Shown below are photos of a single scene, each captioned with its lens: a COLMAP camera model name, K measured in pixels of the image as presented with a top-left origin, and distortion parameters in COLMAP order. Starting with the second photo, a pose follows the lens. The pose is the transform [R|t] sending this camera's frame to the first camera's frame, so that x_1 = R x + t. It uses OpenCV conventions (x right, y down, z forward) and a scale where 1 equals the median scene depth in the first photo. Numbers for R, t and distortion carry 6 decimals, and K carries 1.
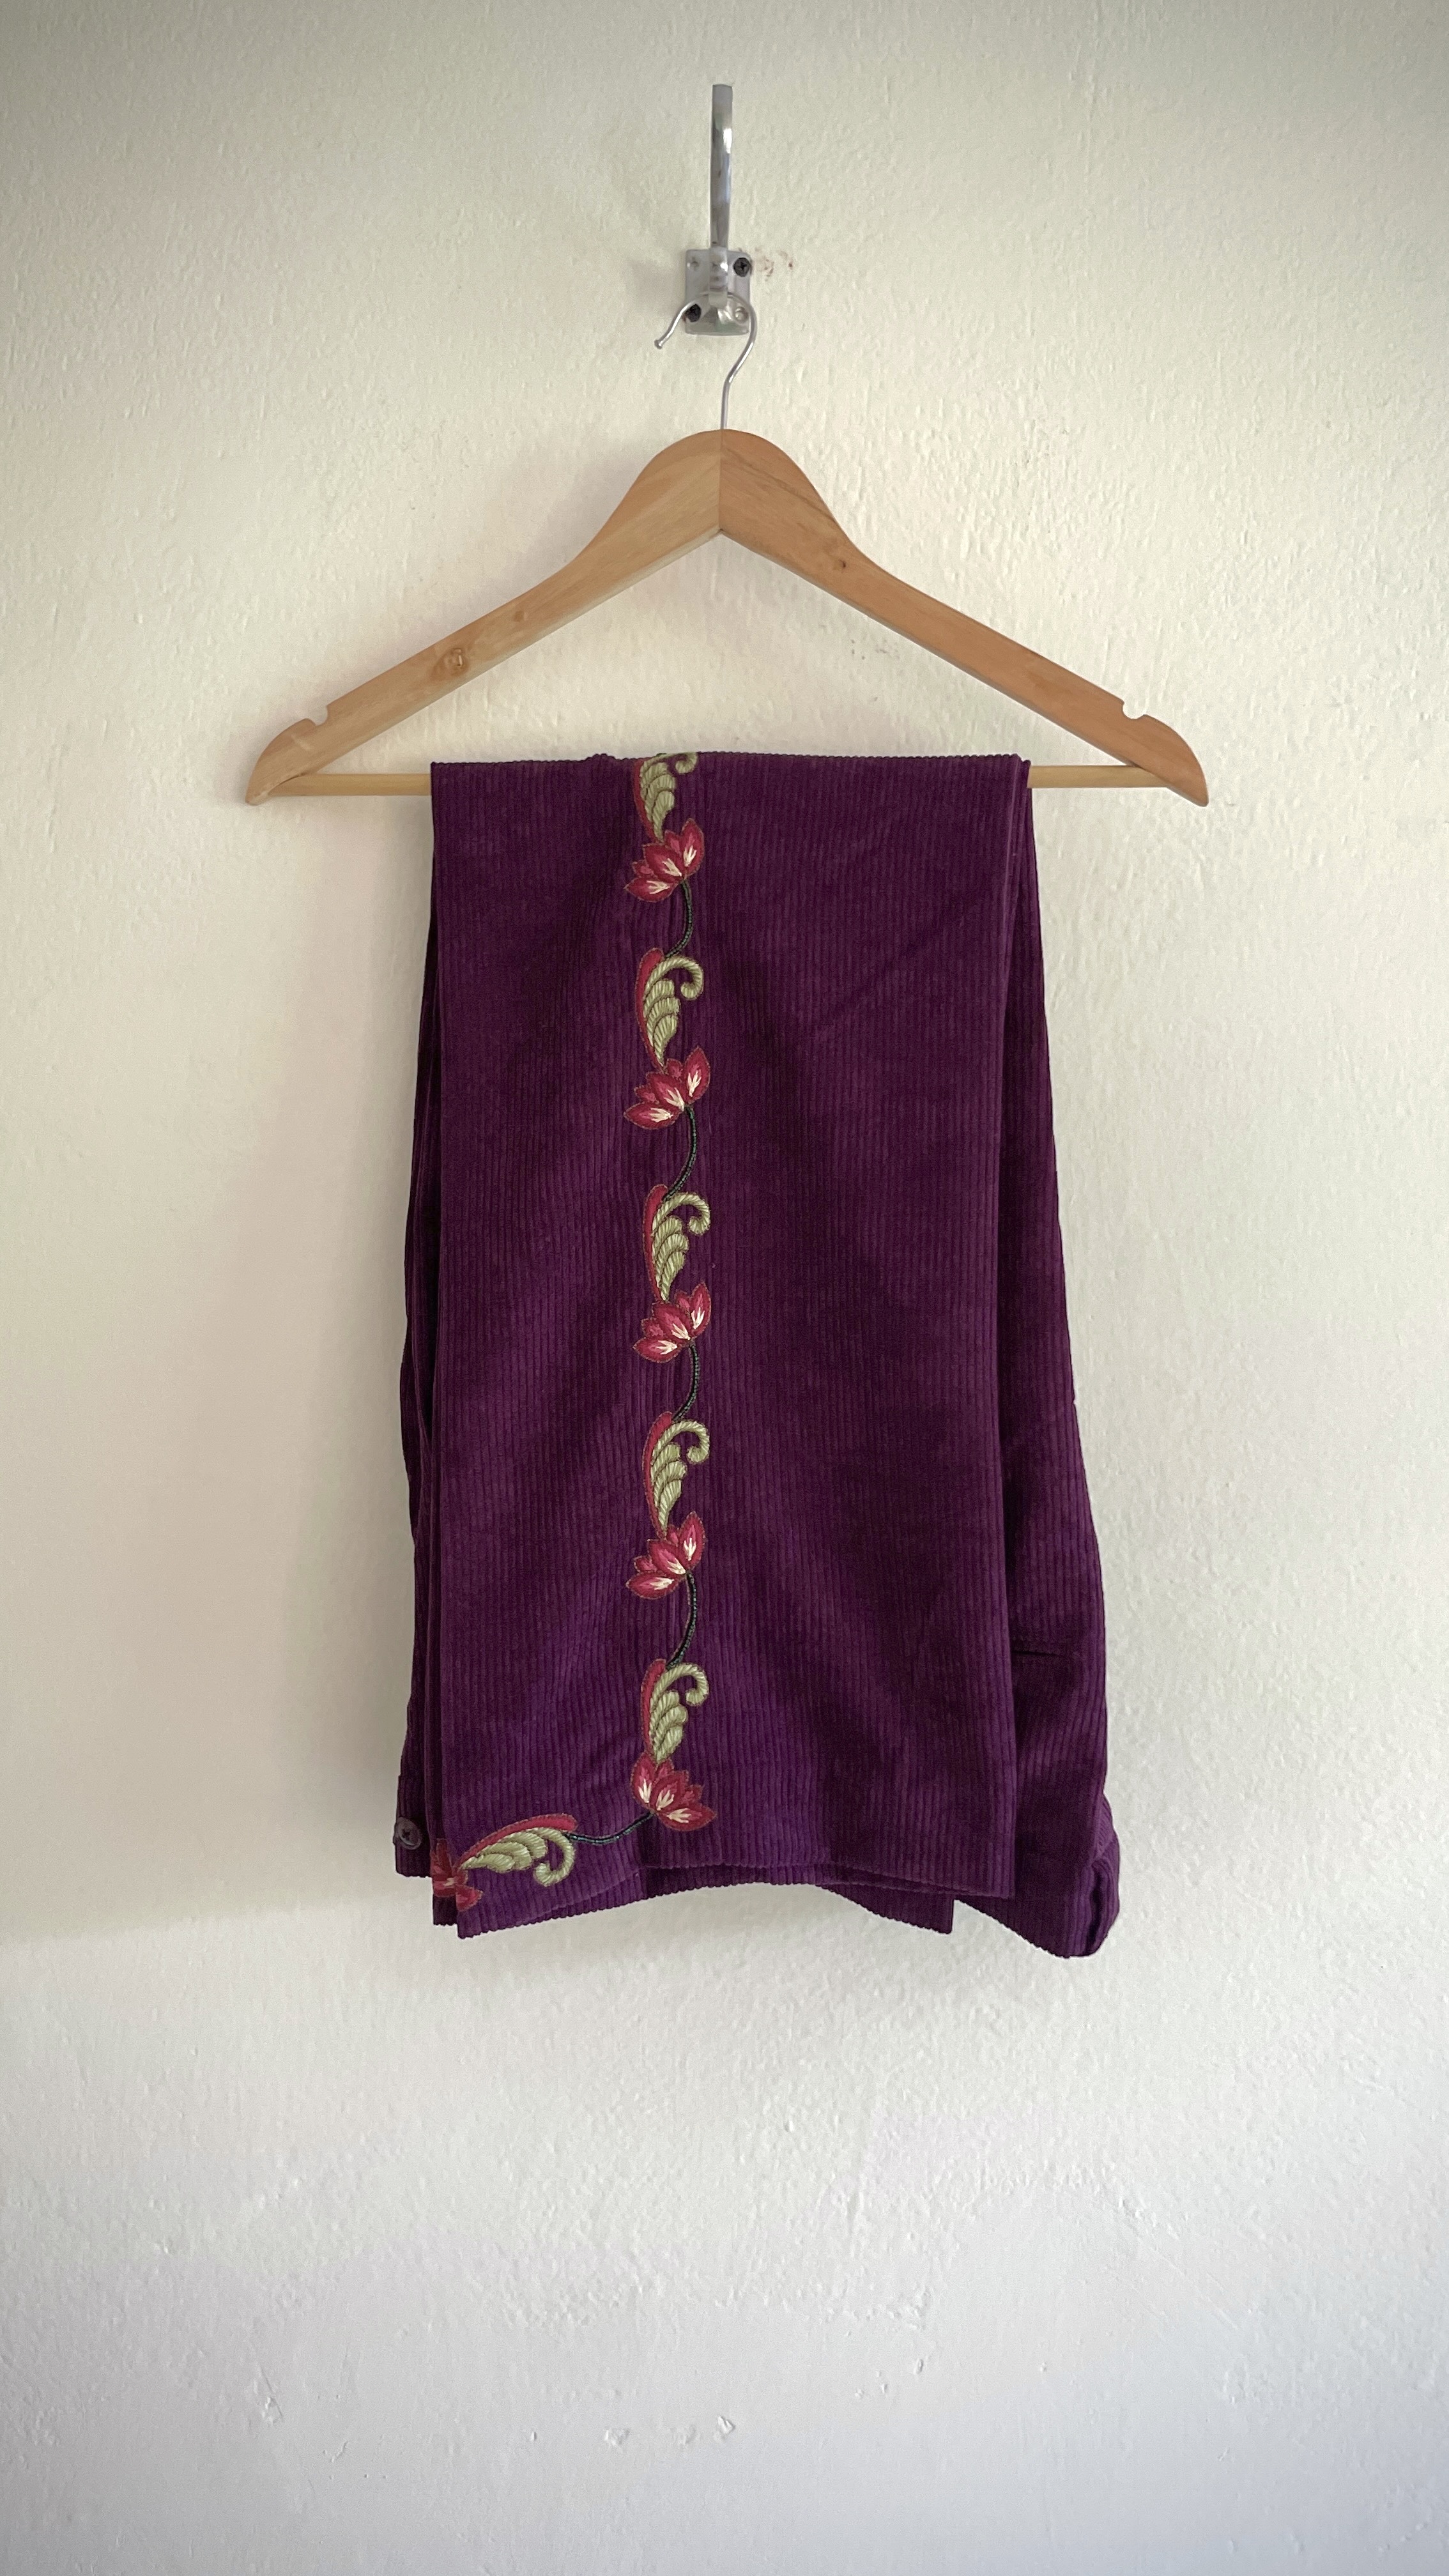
lens RADIAL K [[2042.7, 0, 738.9], [0, 2042.7, 1297.8], [0, 0, 1]] dist [0.100620, -0.174714]
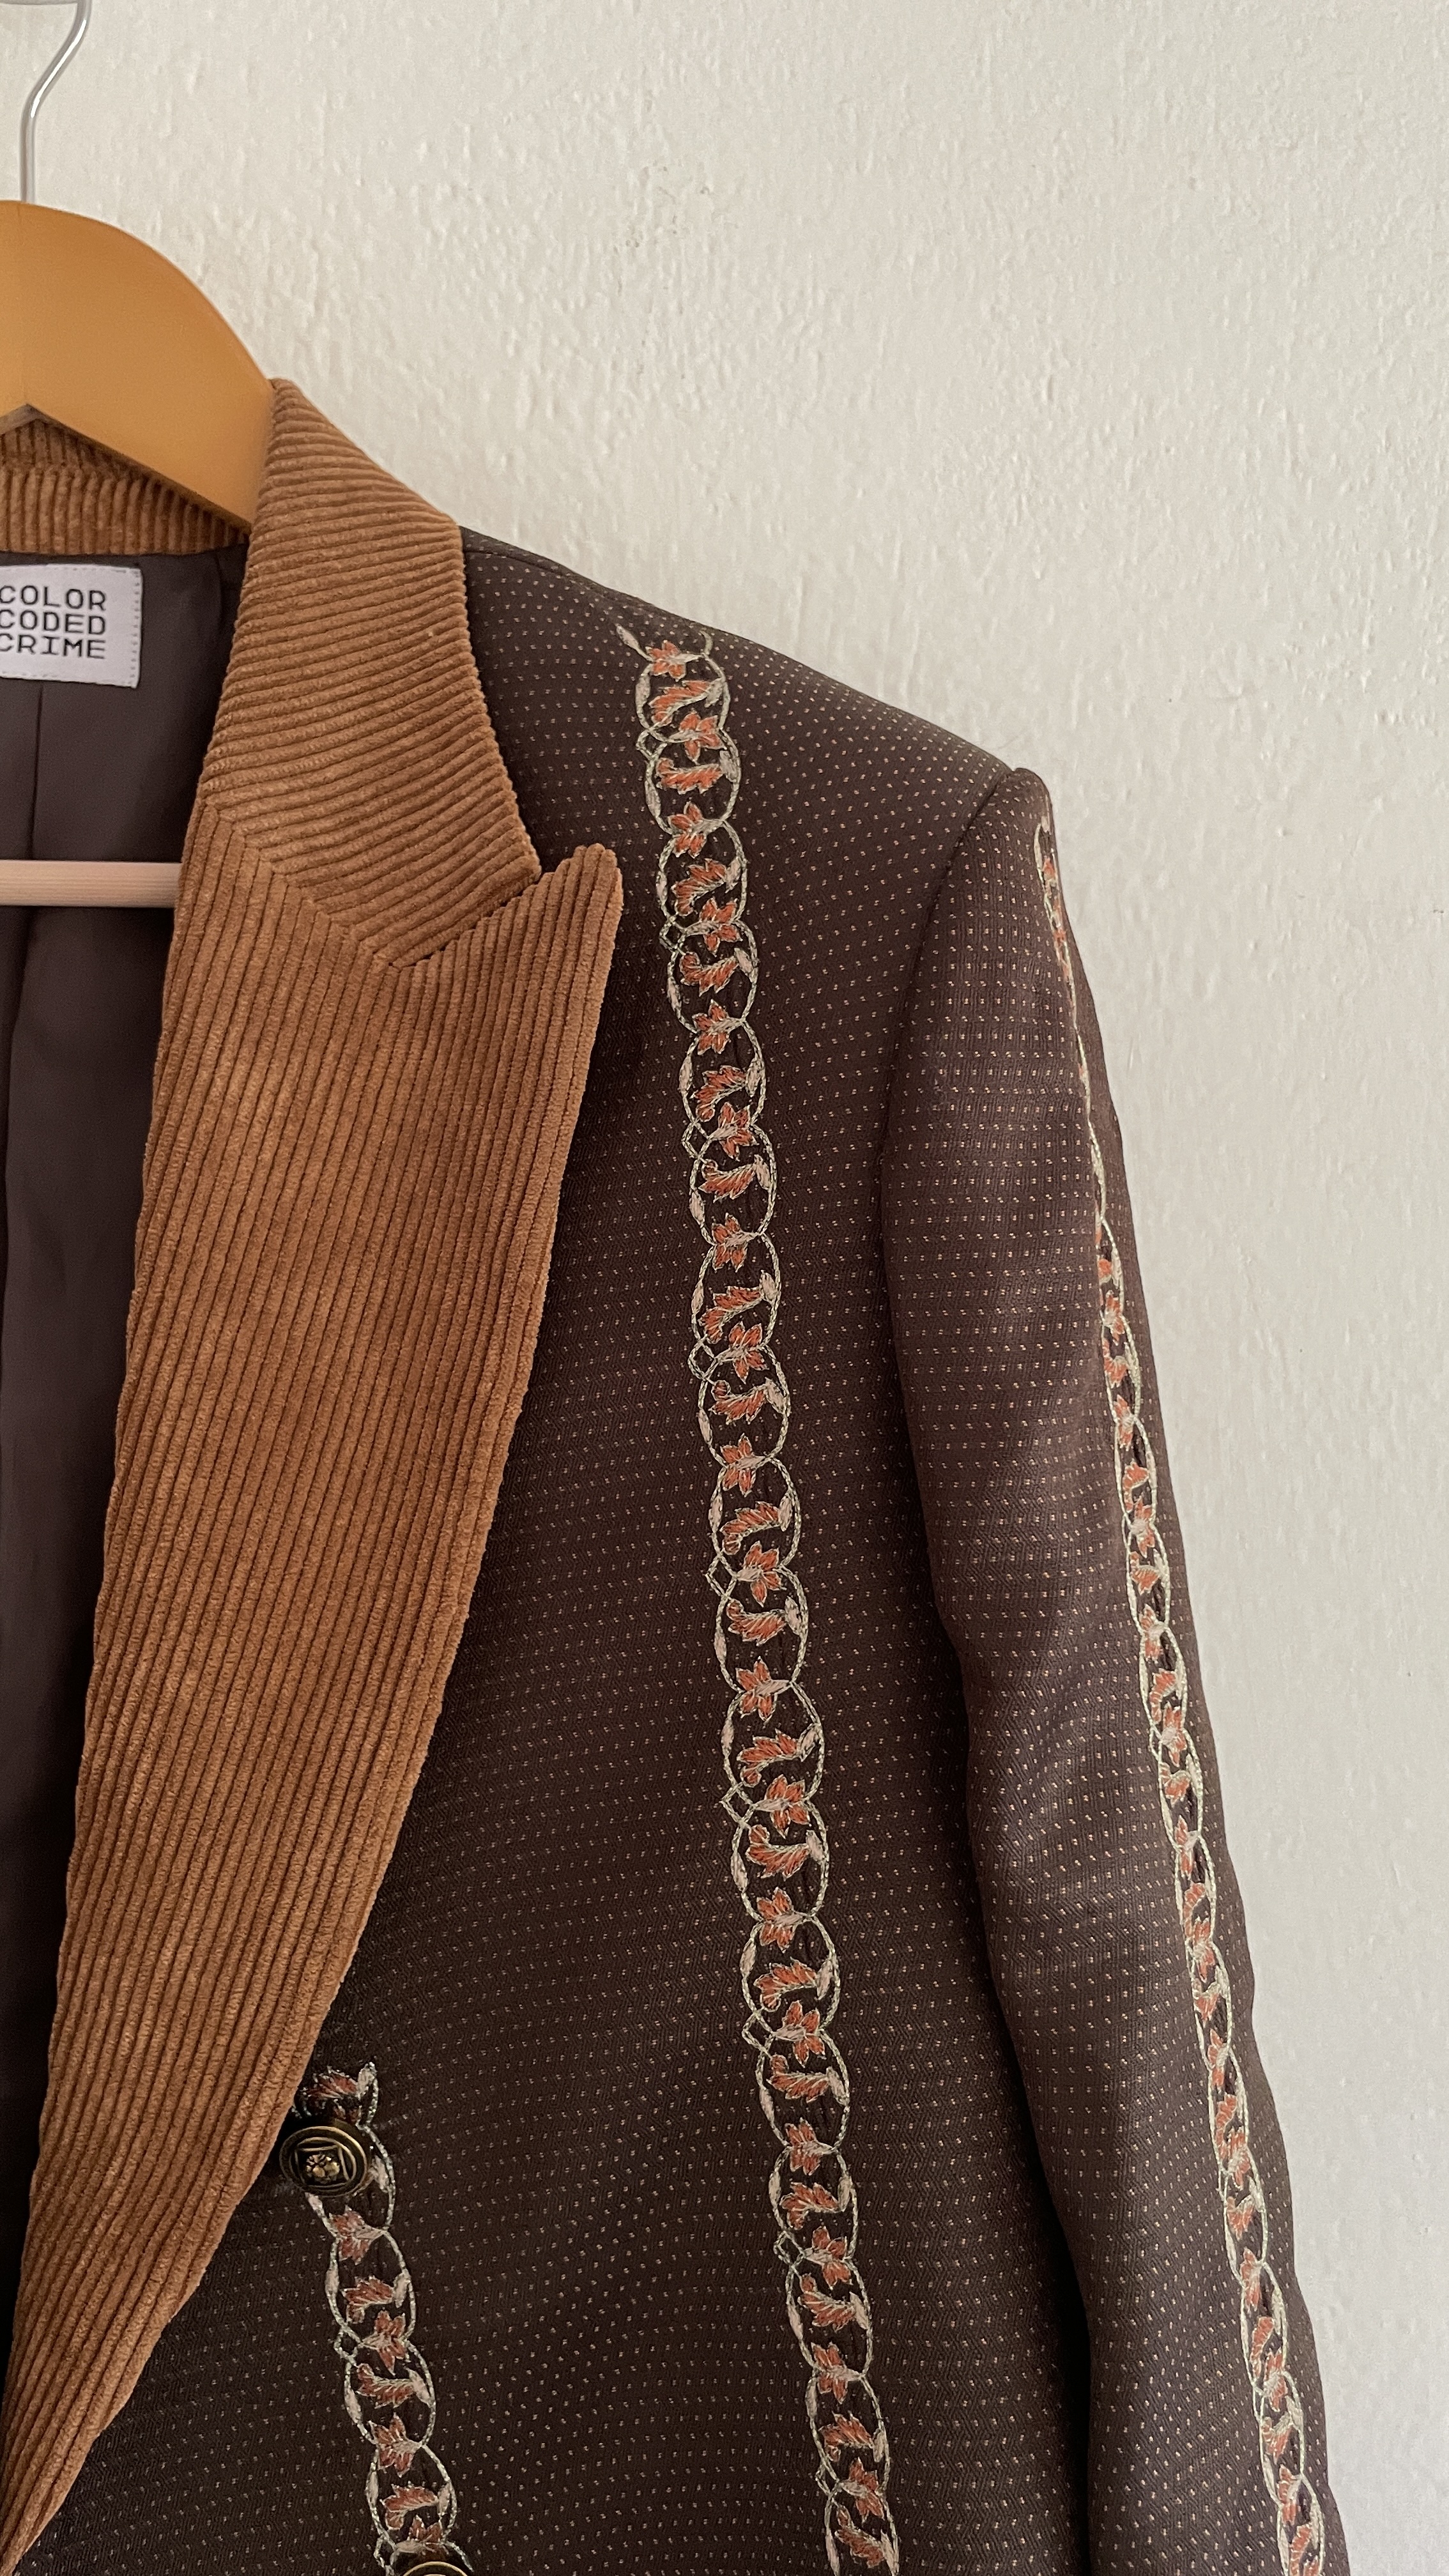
lens RADIAL K [[1976.2, 0, 730.0], [0, 1976.2, 1281.1], [0, 0, 1]] dist [0.087116, -0.141400]
pose [[0.996722, -0.033098, 0.073818, 0.116913], [0.034919, 0.999113, -0.023523, -0.128165], [-0.072974, 0.026024, 0.996994, 0.497163]]
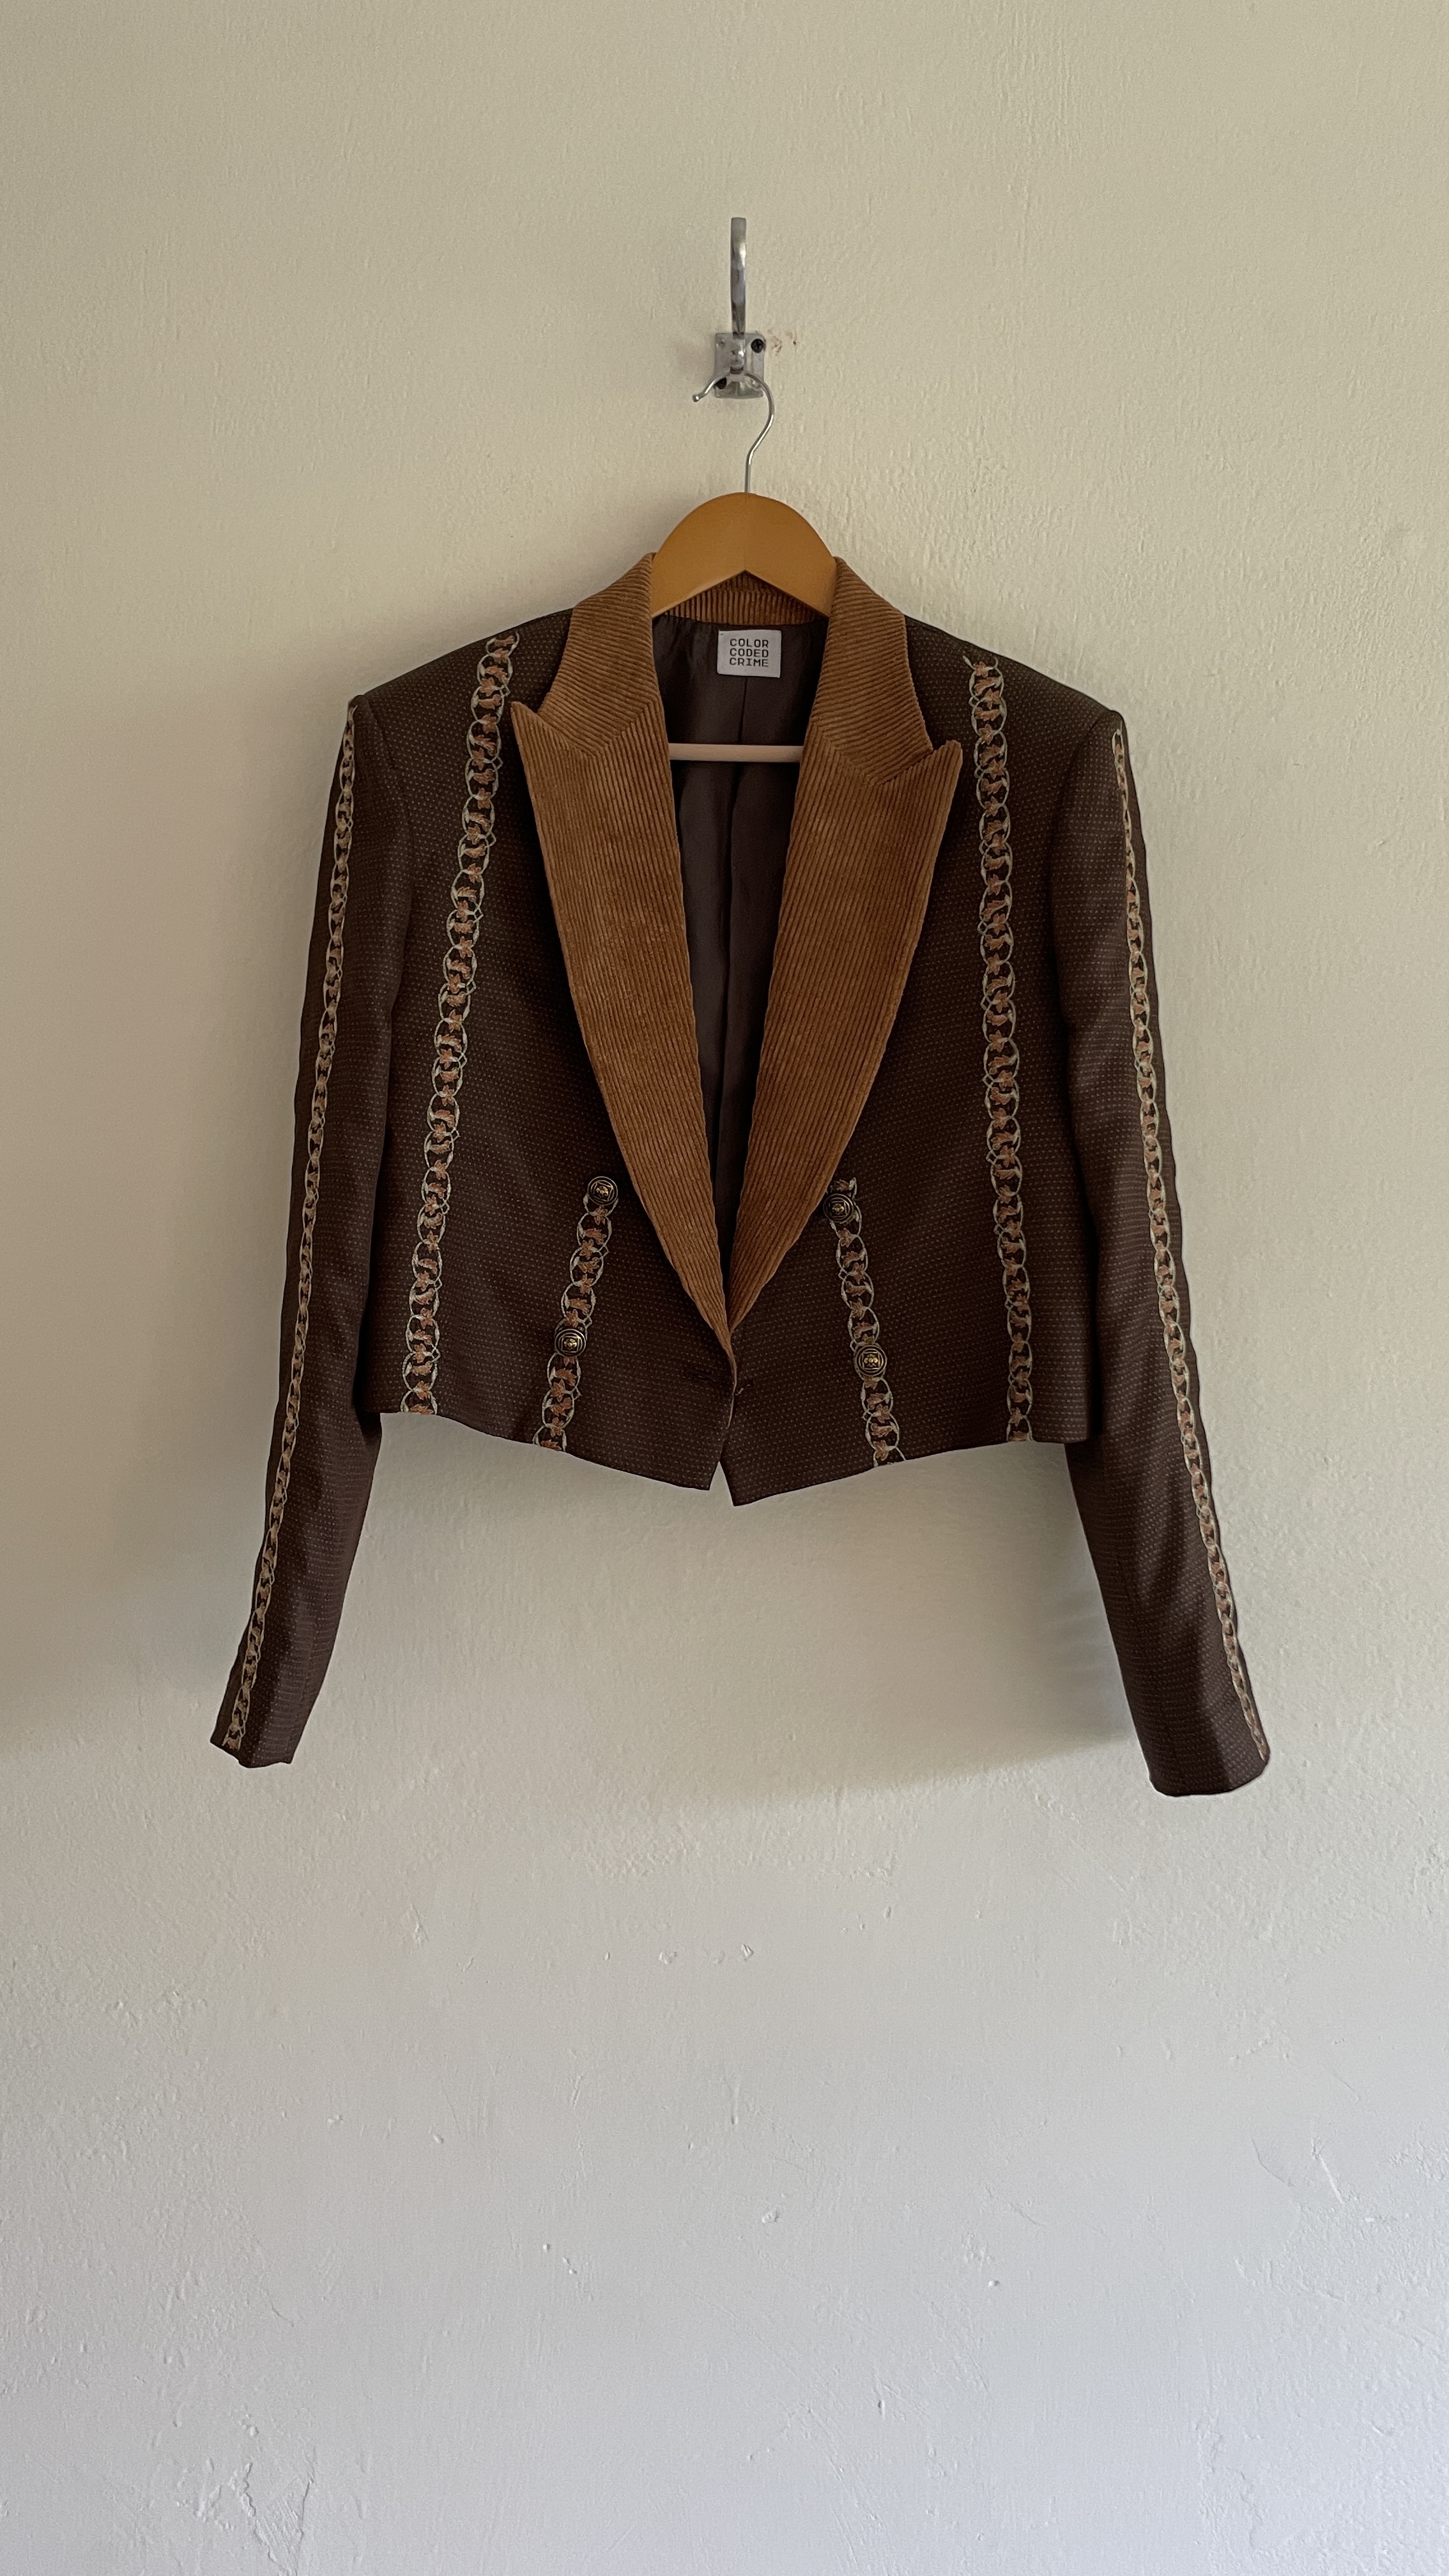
lens RADIAL K [[1970.2, 0, 724.5], [0, 1970.2, 1288.0], [0, 0, 1]] dist [0.111711, -0.212197]
pose [[0.998377, 0.002390, -0.056897, 0.053916], [0.000683, 0.998545, 0.053929, 0.032993], [0.056943, -0.053880, 0.996923, -0.300525]]
